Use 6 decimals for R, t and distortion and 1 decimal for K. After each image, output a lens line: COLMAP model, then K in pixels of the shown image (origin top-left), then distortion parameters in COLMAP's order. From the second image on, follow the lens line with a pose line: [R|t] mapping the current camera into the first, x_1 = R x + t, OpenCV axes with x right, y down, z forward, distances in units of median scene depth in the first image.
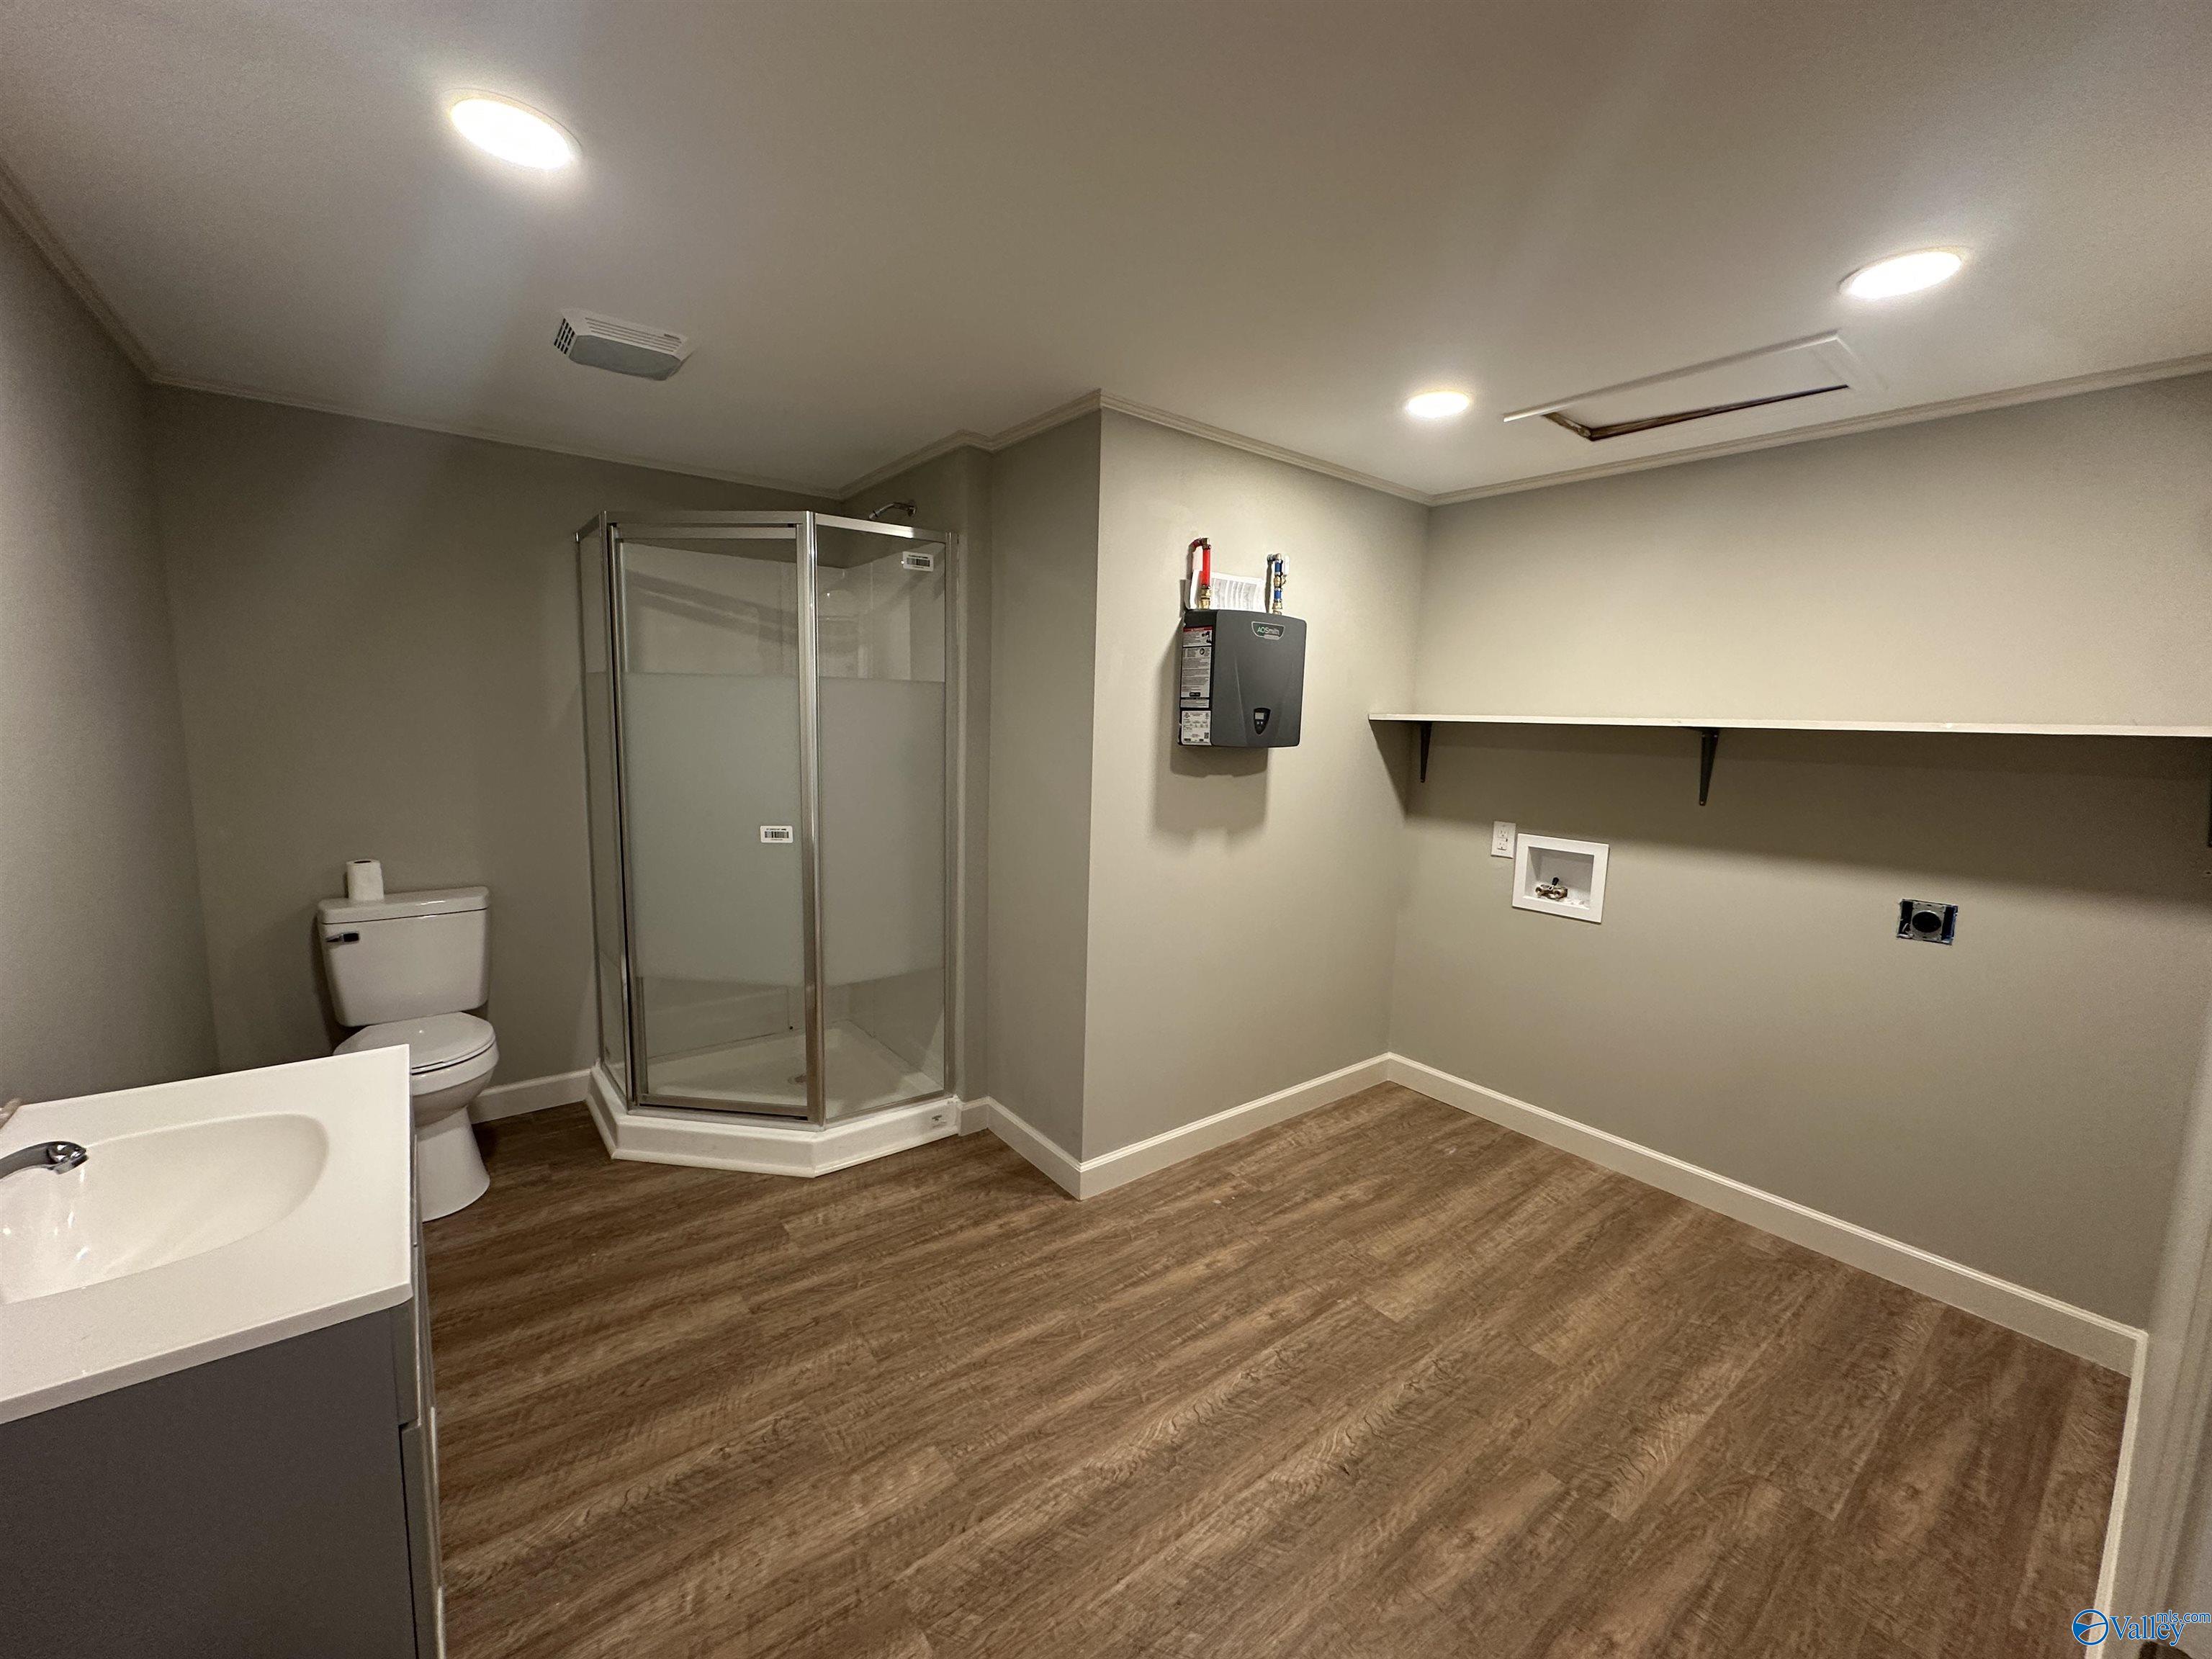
lens RADIAL K [[883.0, 0, 1106.0], [0, 883.0, 828.1], [0, 0, 1]] dist [-0.004773, 0.000740]
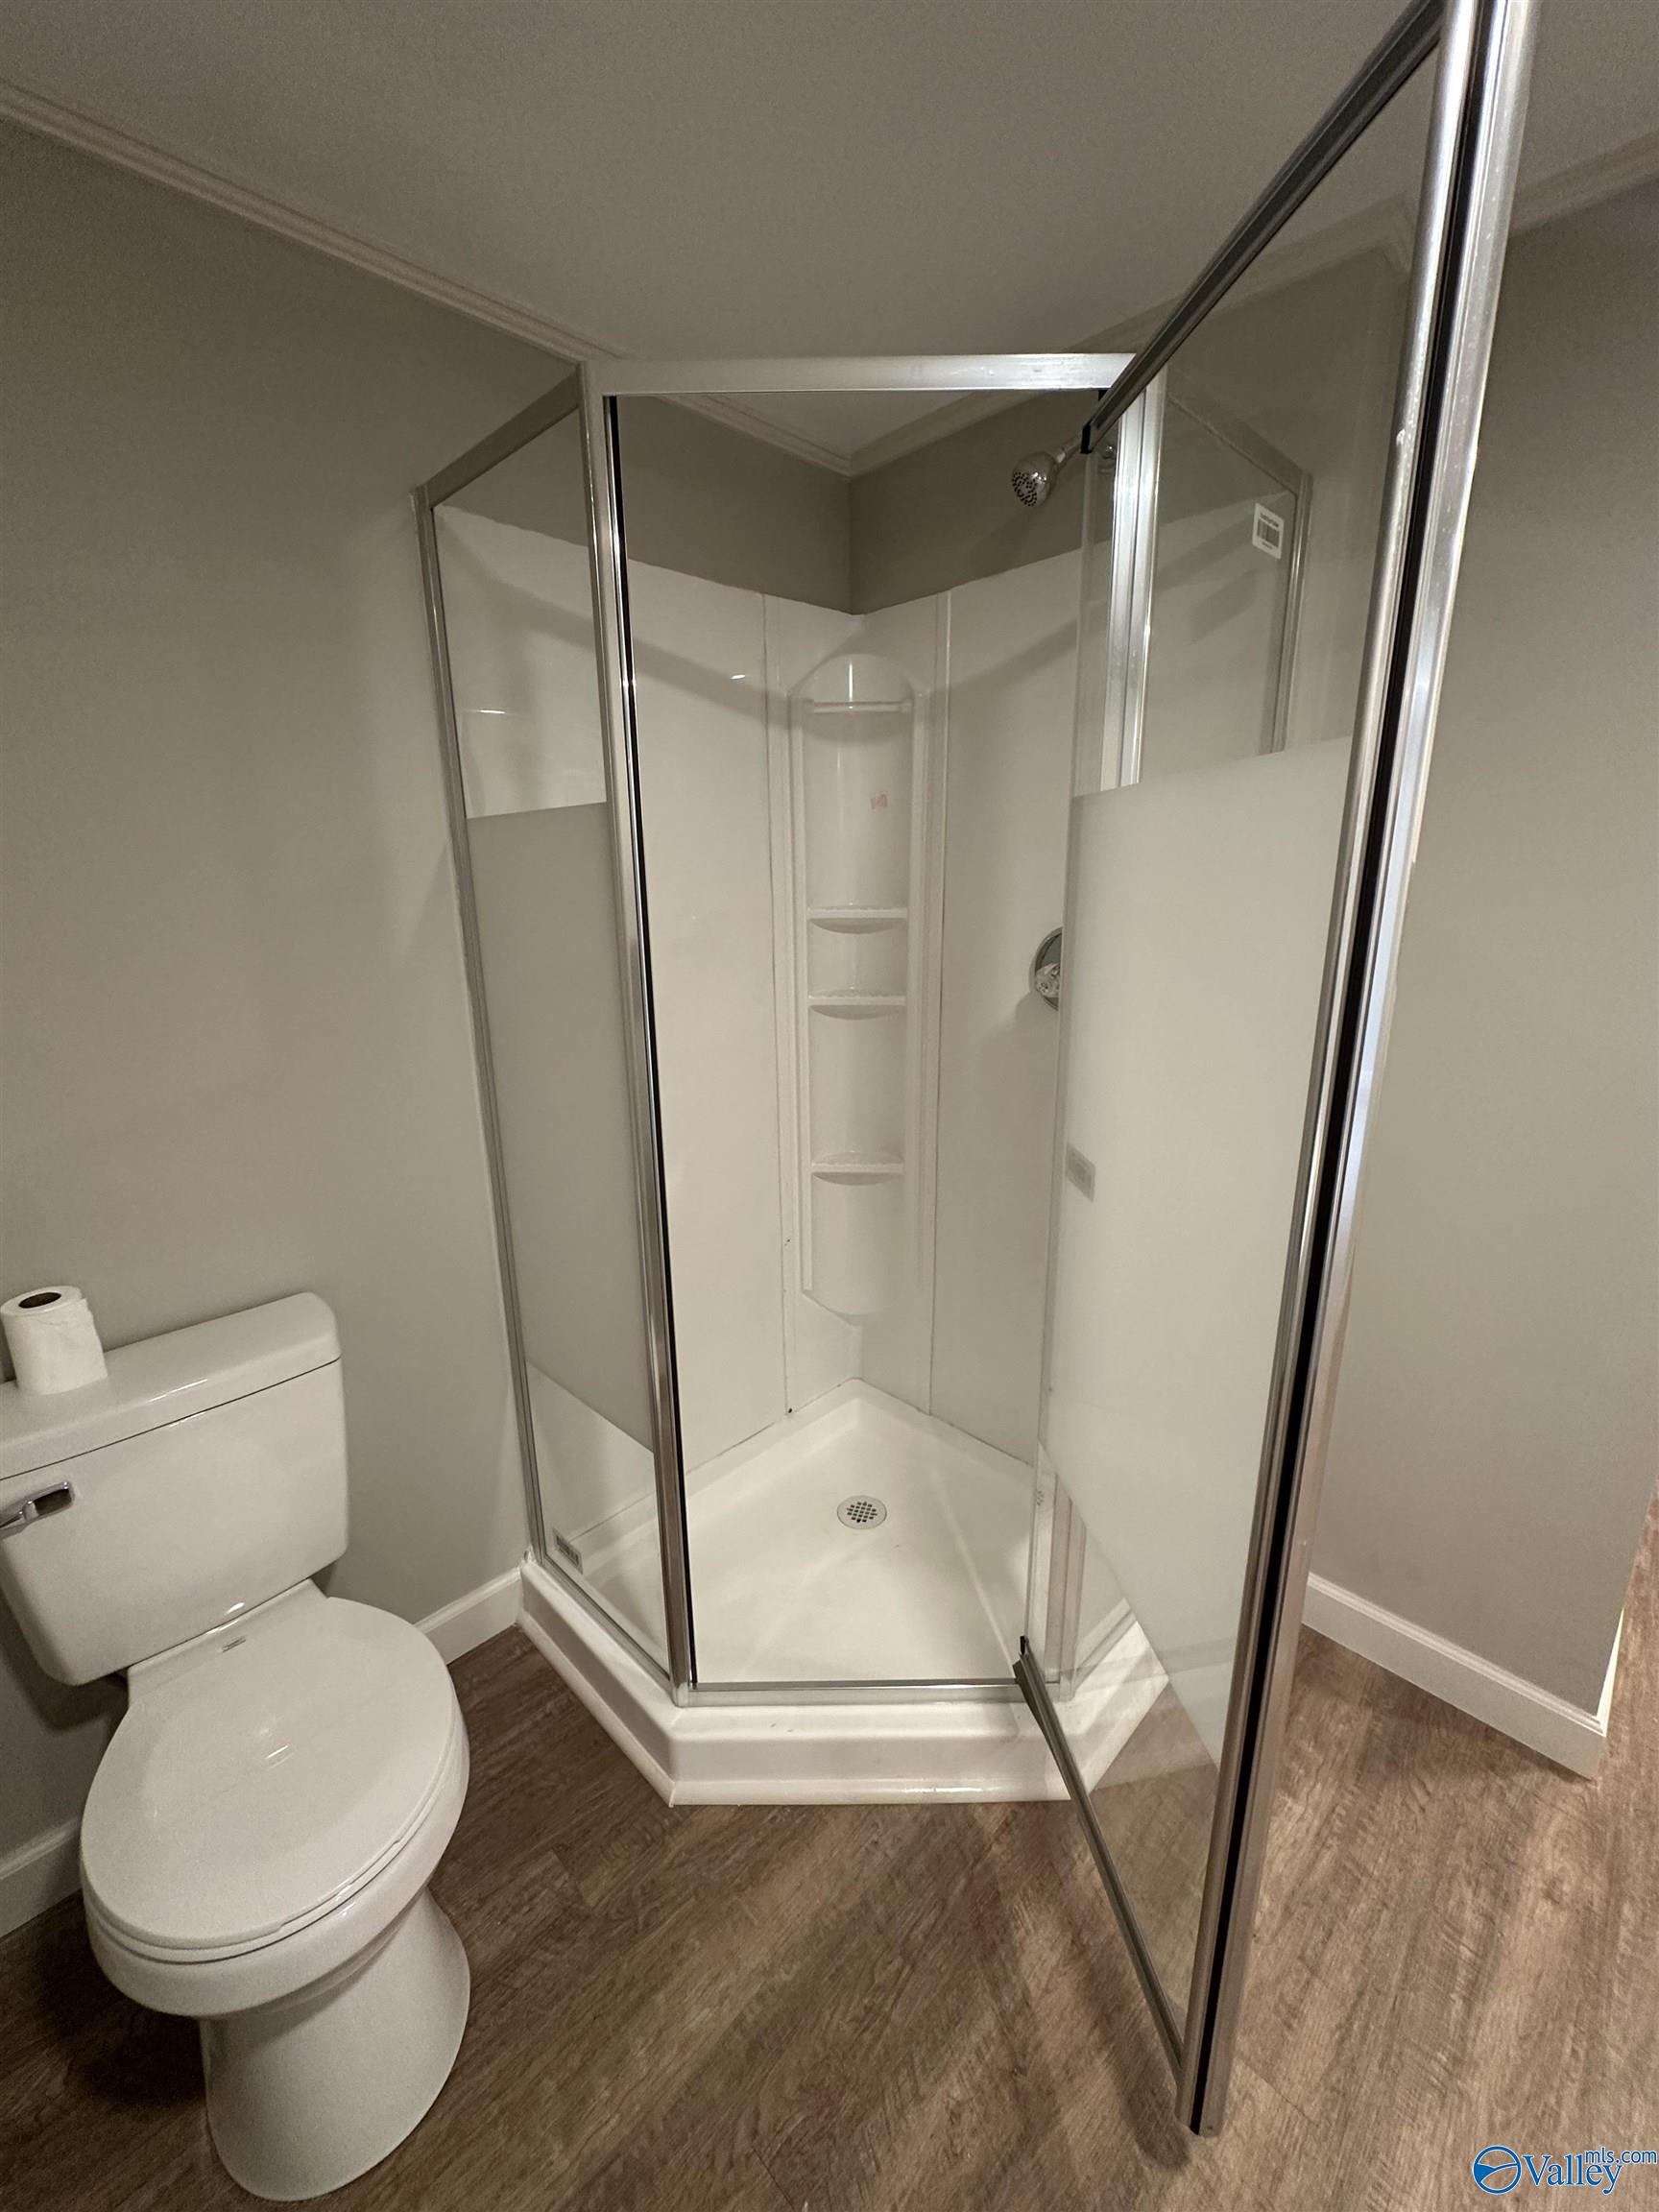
lens RADIAL K [[883.0, 0, 821.2], [0, 883.0, 1101.3], [0, 0, 1]] dist [-0.004773, 0.000740]
pose [[0.991833, -0.073574, 0.104181, -0.613562], [0.059812, 0.989766, 0.129557, -0.104272], [-0.112647, -0.122268, 0.986084, 0.667385]]
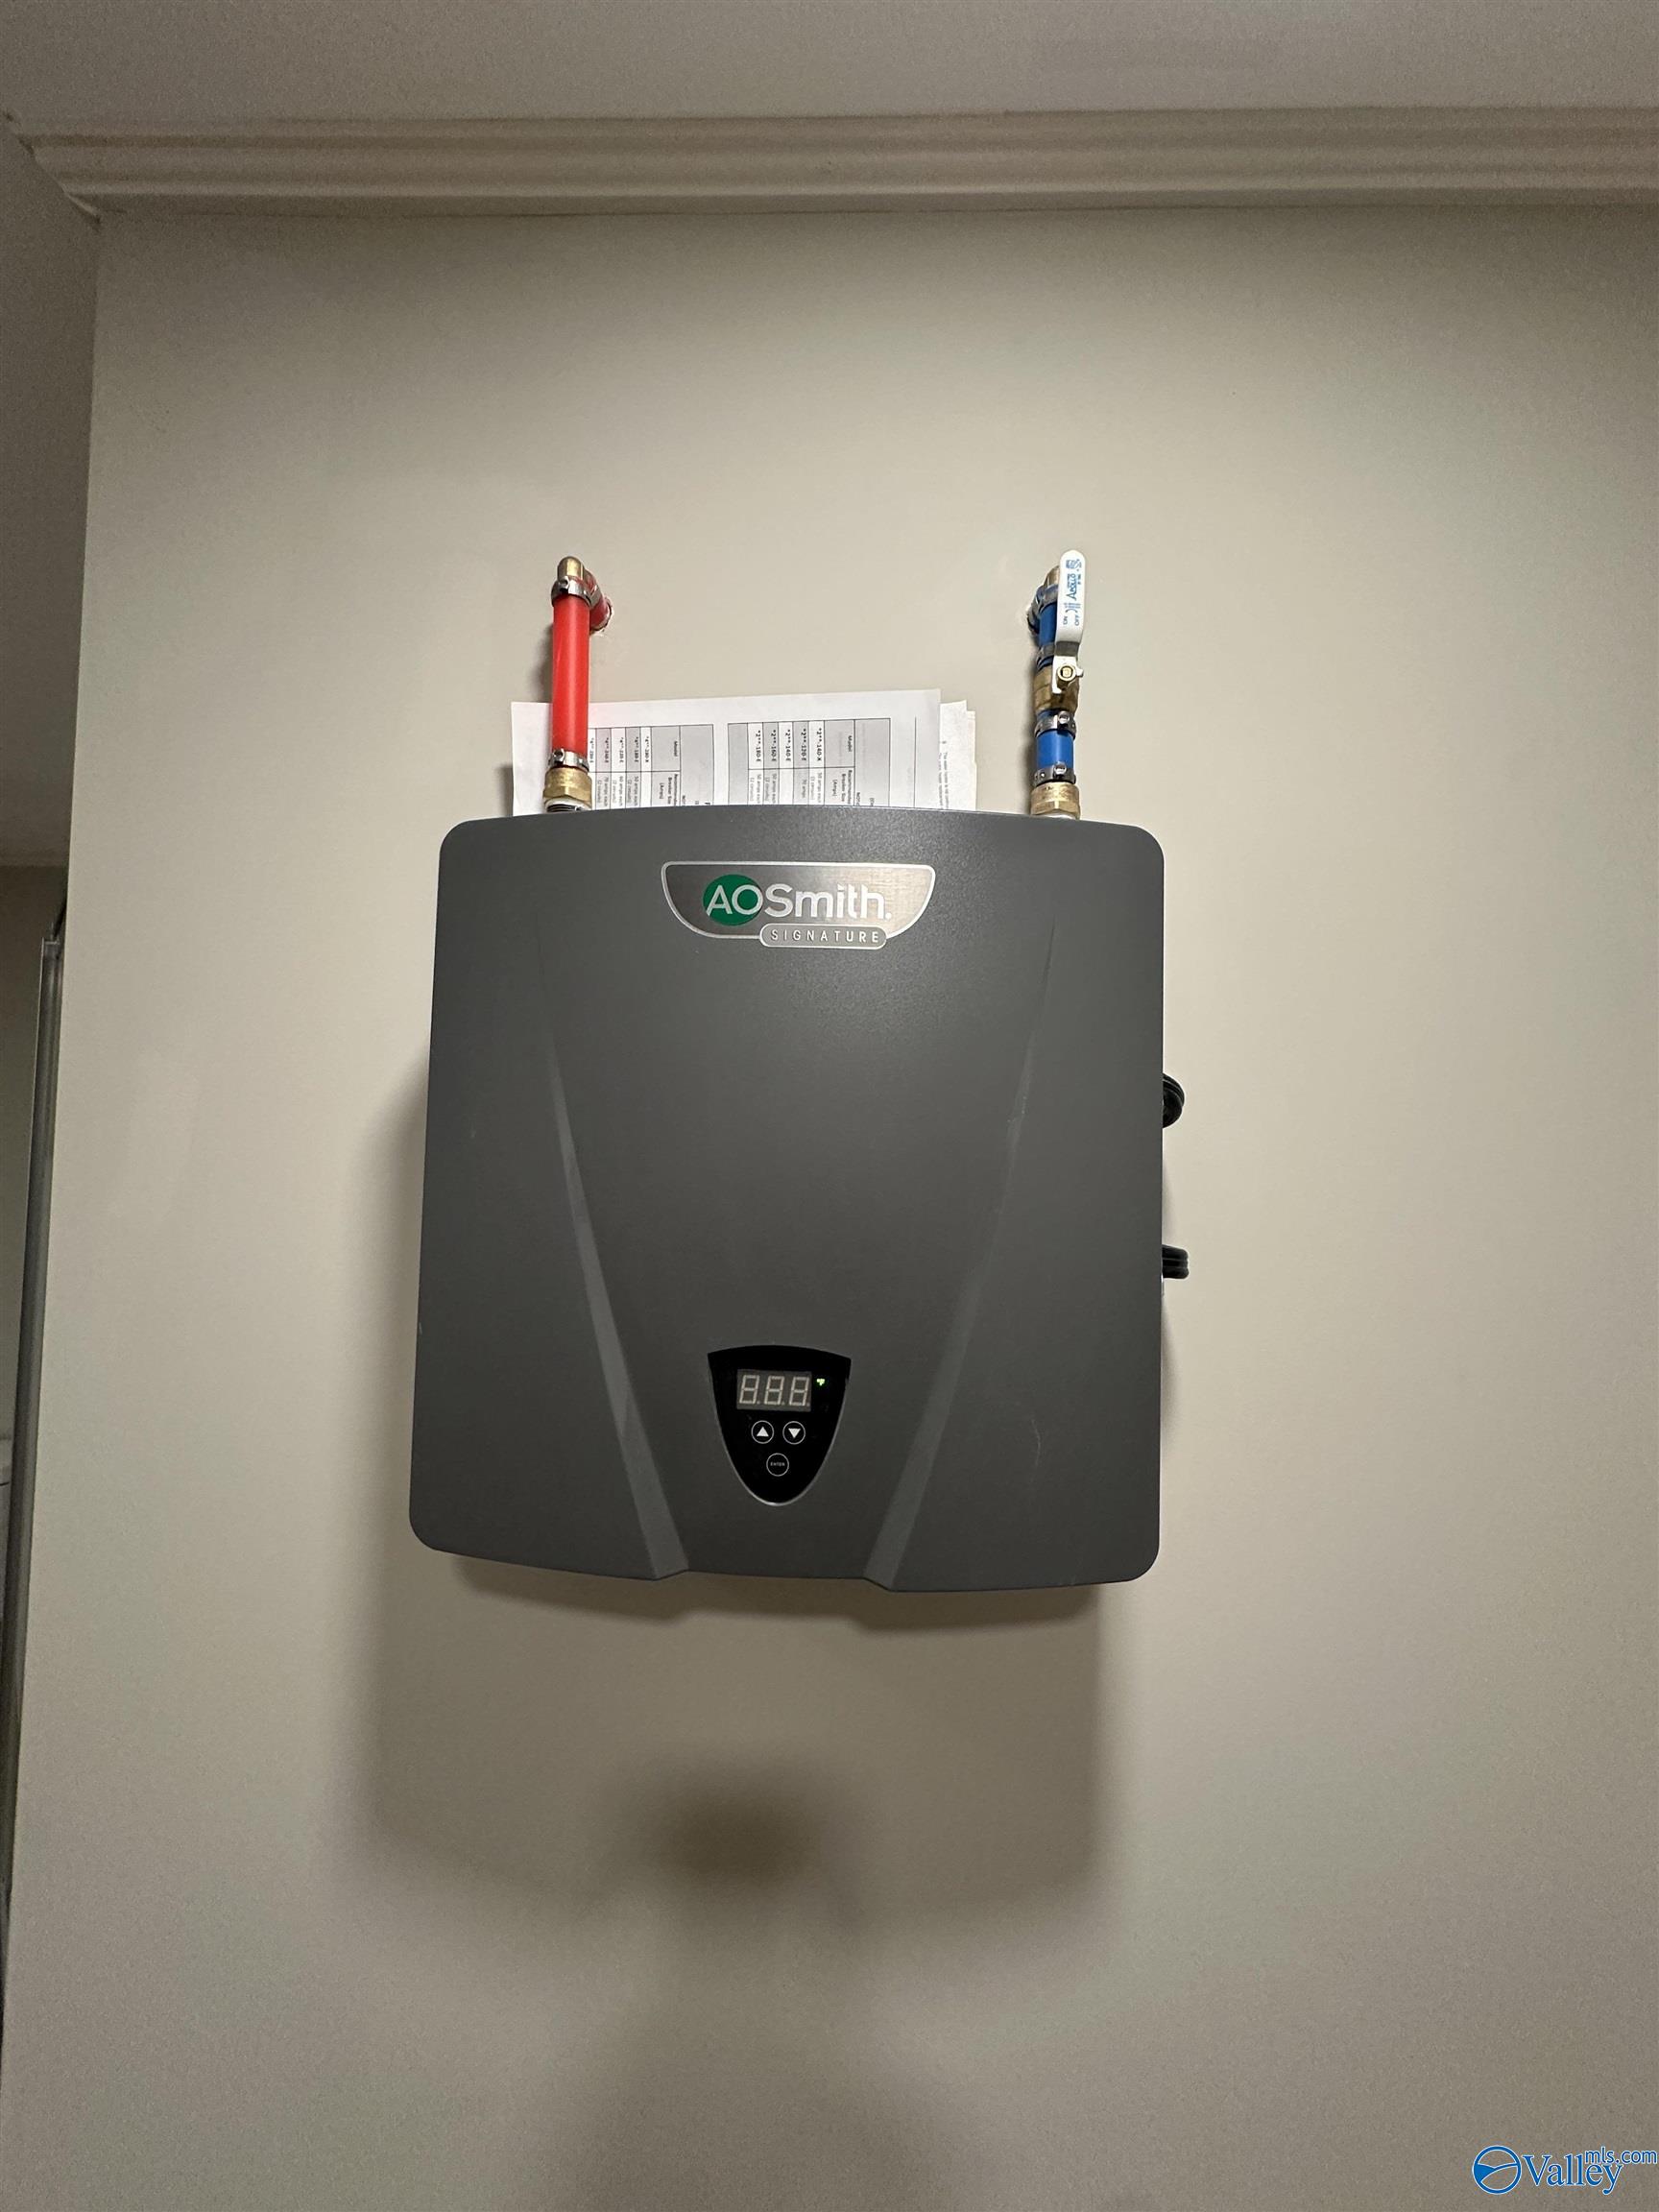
lens RADIAL K [[883.0, 0, 821.2], [0, 883.0, 1101.3], [0, 0, 1]] dist [-0.004773, 0.000740]
pose [[0.767981, -0.046942, -0.638750, 0.346601], [-0.081342, 0.982086, -0.169974, -0.183139], [0.635286, 0.182494, 0.750405, 1.032515]]
